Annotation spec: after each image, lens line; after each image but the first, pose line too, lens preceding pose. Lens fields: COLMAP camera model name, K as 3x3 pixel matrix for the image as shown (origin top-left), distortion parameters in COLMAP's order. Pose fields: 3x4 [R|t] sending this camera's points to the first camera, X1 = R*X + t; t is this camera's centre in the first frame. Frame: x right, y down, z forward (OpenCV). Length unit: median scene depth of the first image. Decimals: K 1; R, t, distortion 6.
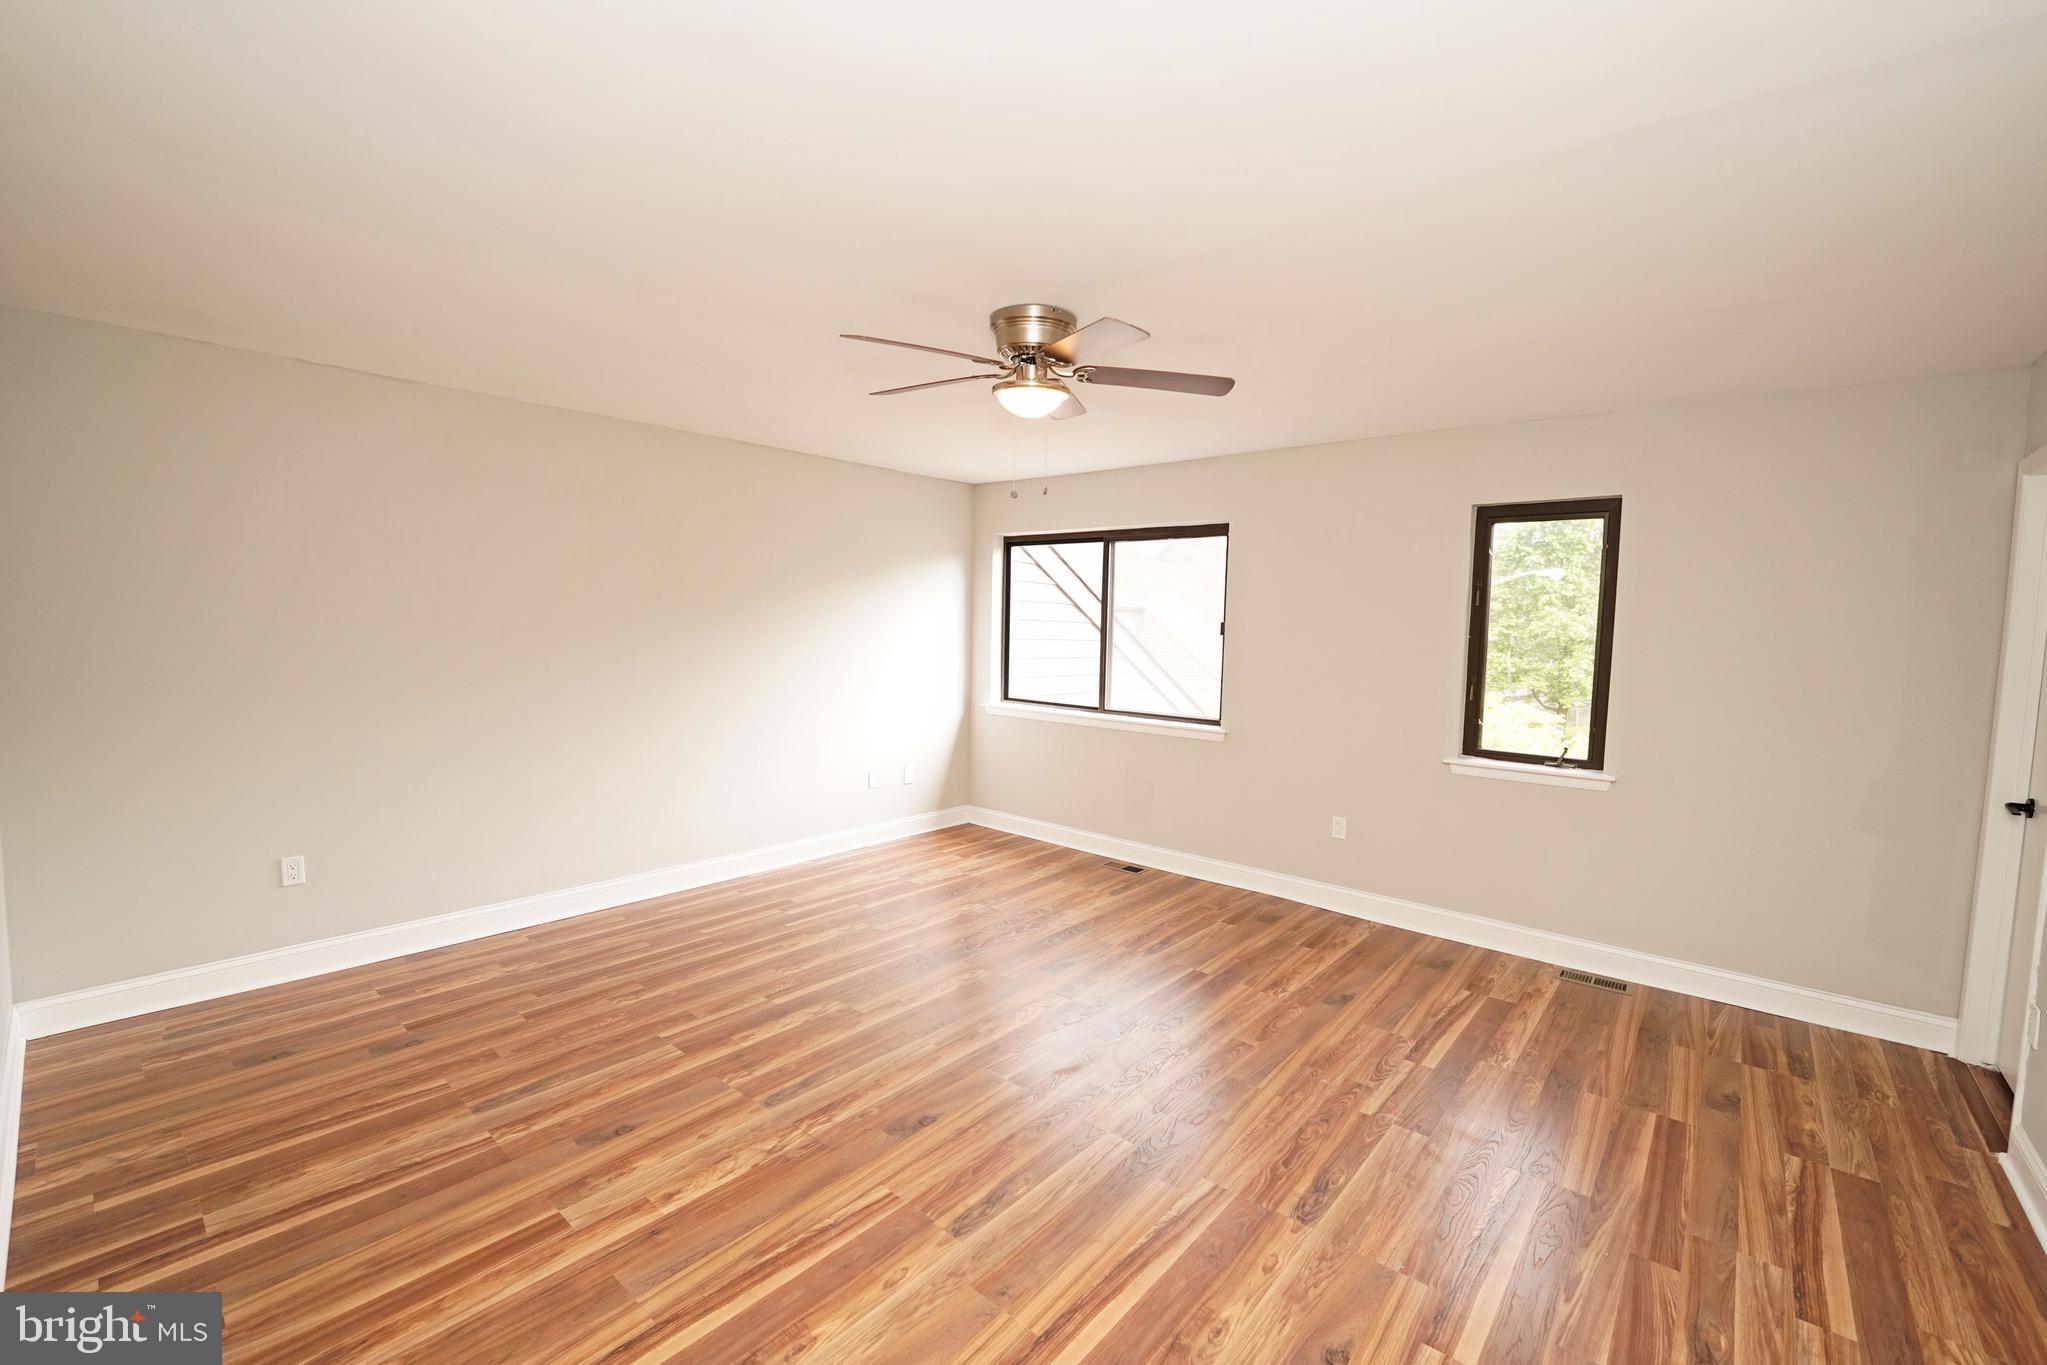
lens RADIAL K [[828.4, 0, 1019.4], [0, 828.4, 681.8], [0, 0, 1]] dist [-0.023872, 0.000238]
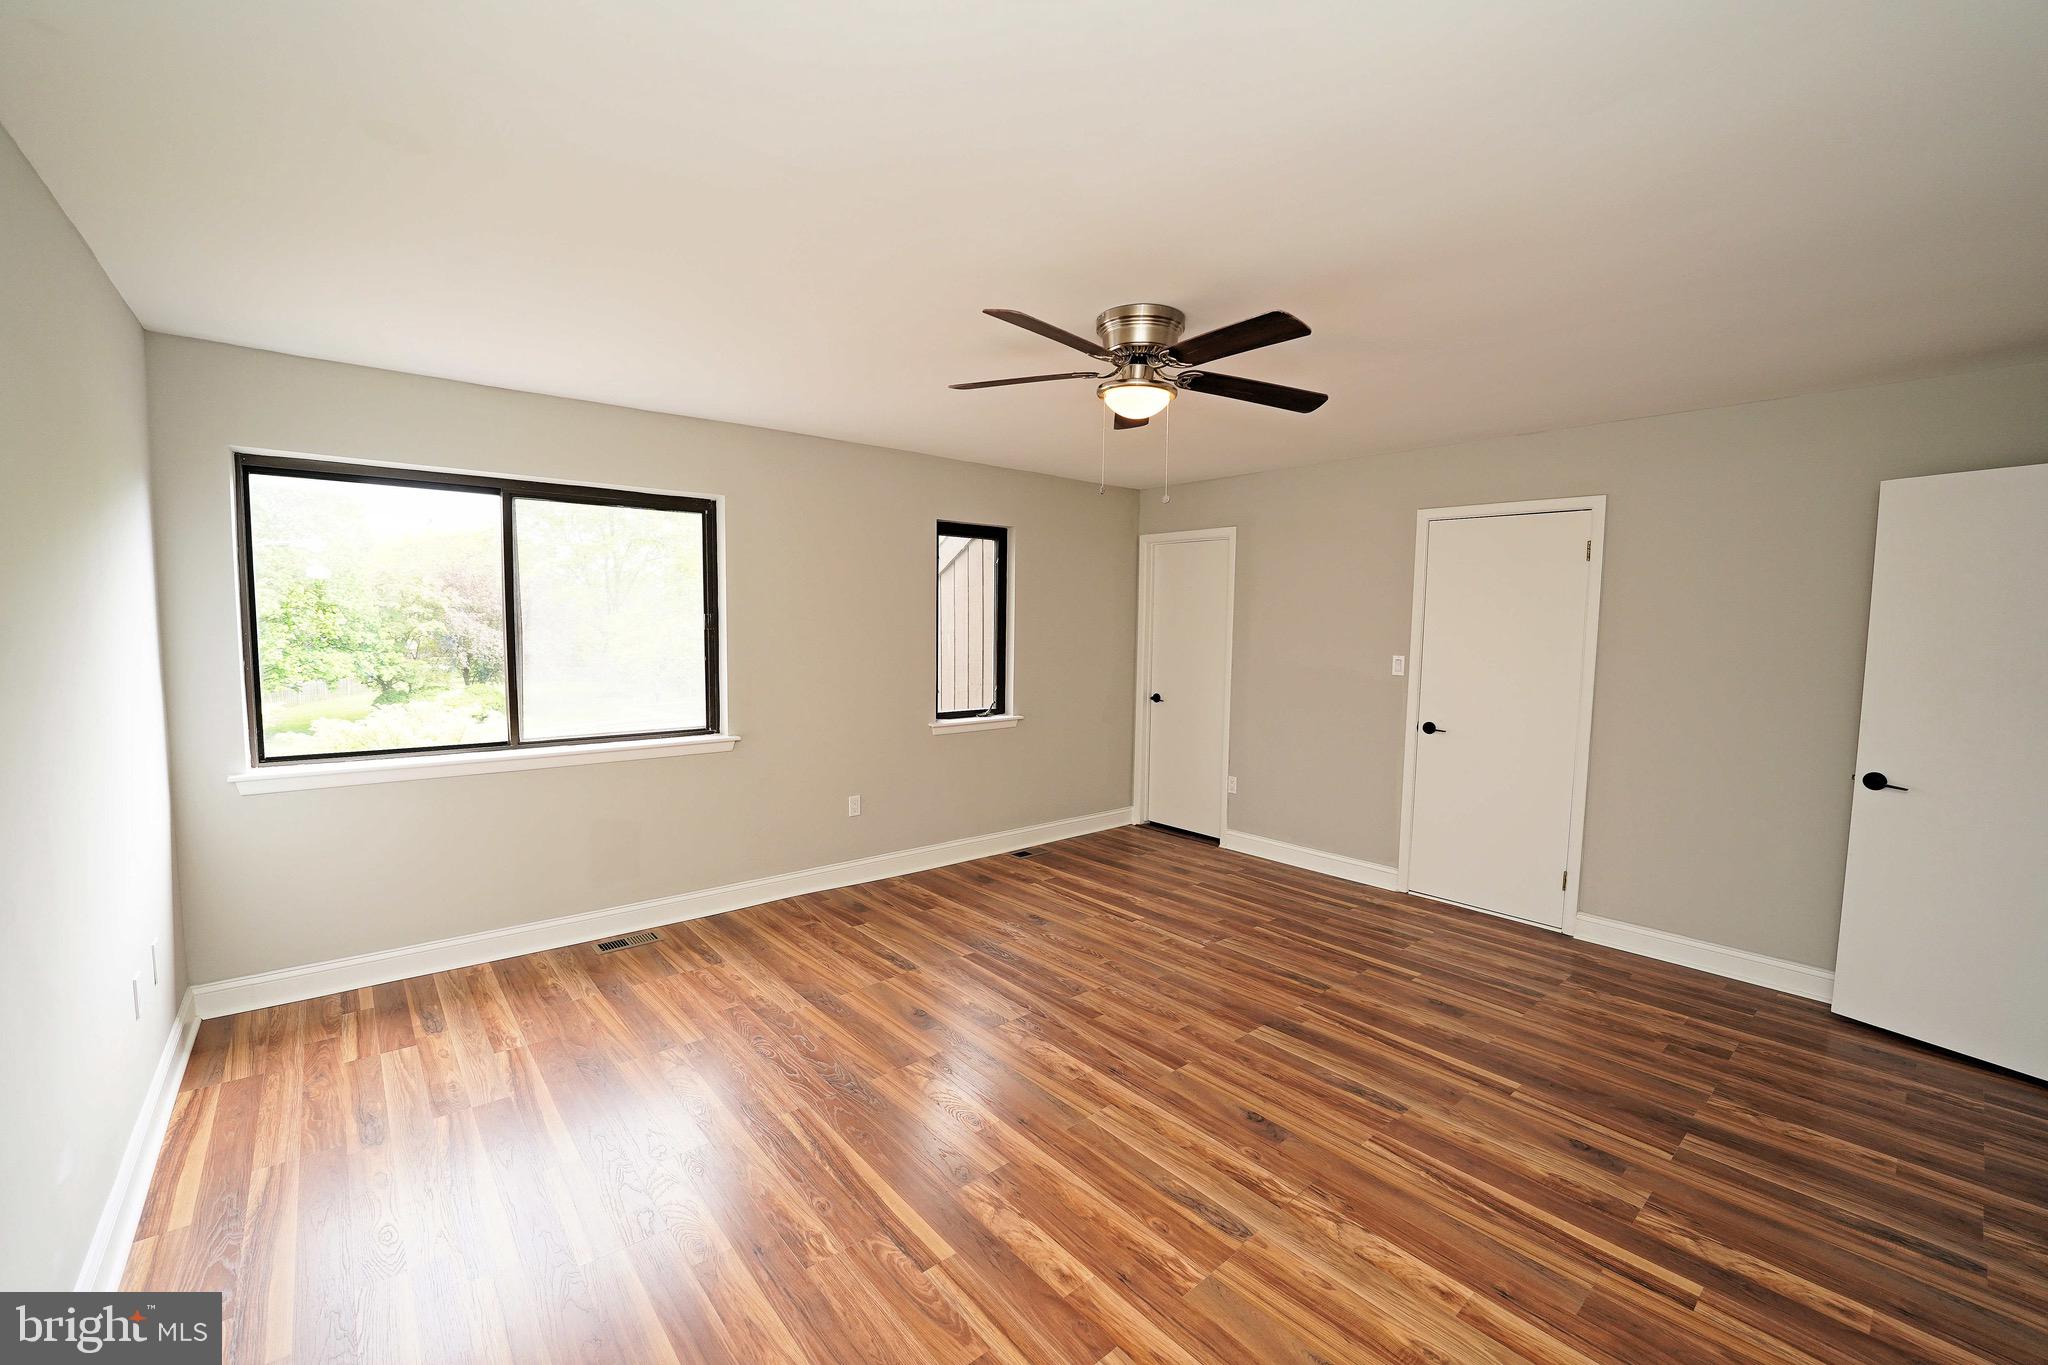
lens RADIAL K [[828.8, 0, 1019.9], [0, 828.8, 681.8], [0, 0, 1]] dist [-0.023872, 0.000238]
pose [[0.173559, -0.095125, 0.980219, -0.835539], [0.063450, 0.994336, 0.085261, -0.082474], [-0.982777, 0.047397, 0.178612, 0.810547]]
